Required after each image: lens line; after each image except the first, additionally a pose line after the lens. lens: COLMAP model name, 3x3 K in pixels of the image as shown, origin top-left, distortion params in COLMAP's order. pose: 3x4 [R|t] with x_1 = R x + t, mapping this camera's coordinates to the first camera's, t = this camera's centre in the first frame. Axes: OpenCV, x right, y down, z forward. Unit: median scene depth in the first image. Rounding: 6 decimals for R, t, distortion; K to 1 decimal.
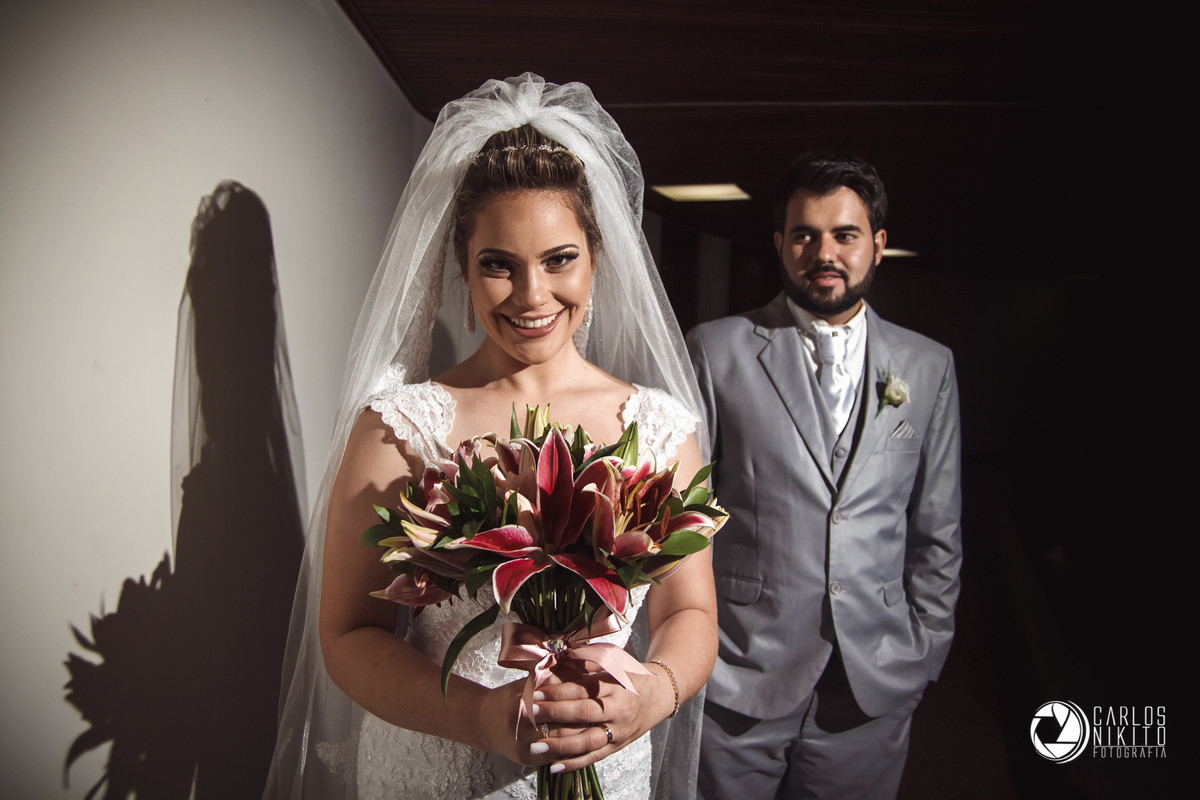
lens RADIAL K [[1016.6, 0, 598.8], [0, 1016.6, 438.9], [0, 0, 1]] dist [-0.124639, 0.000078]
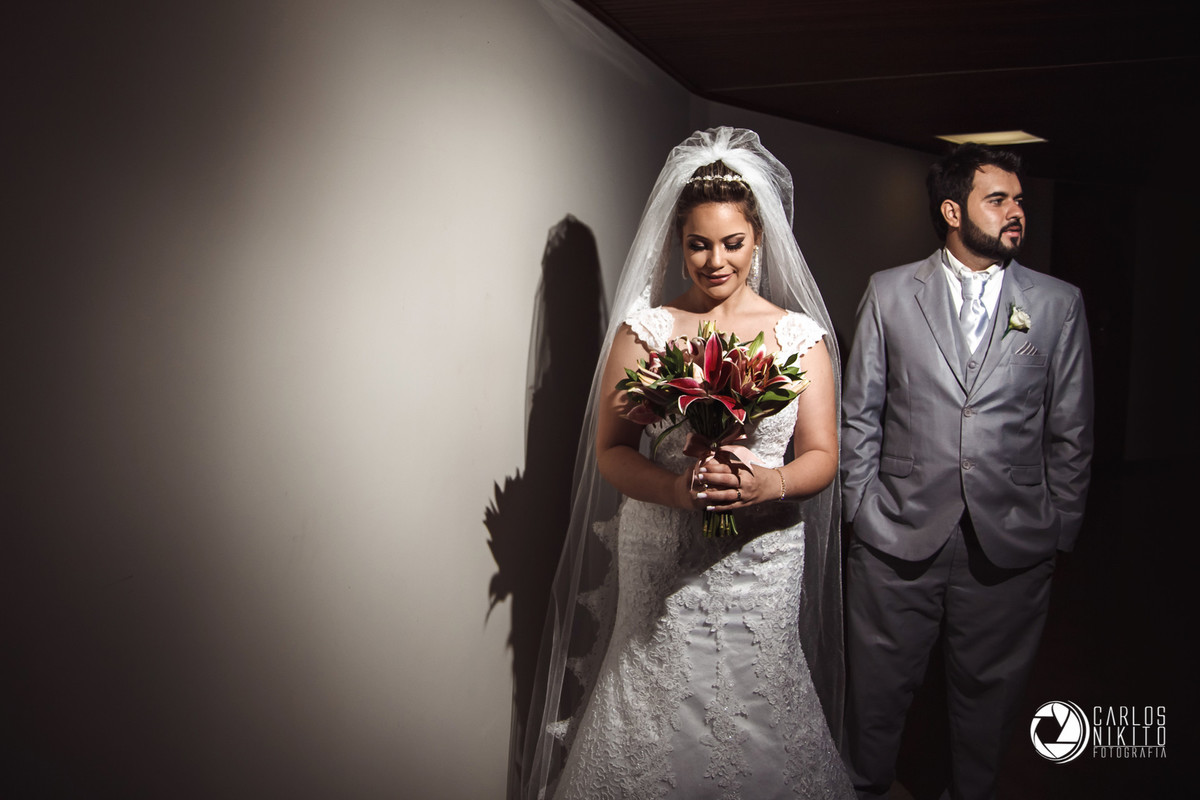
lens RADIAL K [[956.9, 0, 600.0], [0, 956.9, 400.0], [0, 0, 1]] dist [-0.004724, -0.003699]
pose [[0.960486, 0.033641, -0.276286, 0.115843], [-0.024612, 0.999046, 0.036083, 0.026152], [0.277236, -0.027857, 0.960398, -0.375738]]
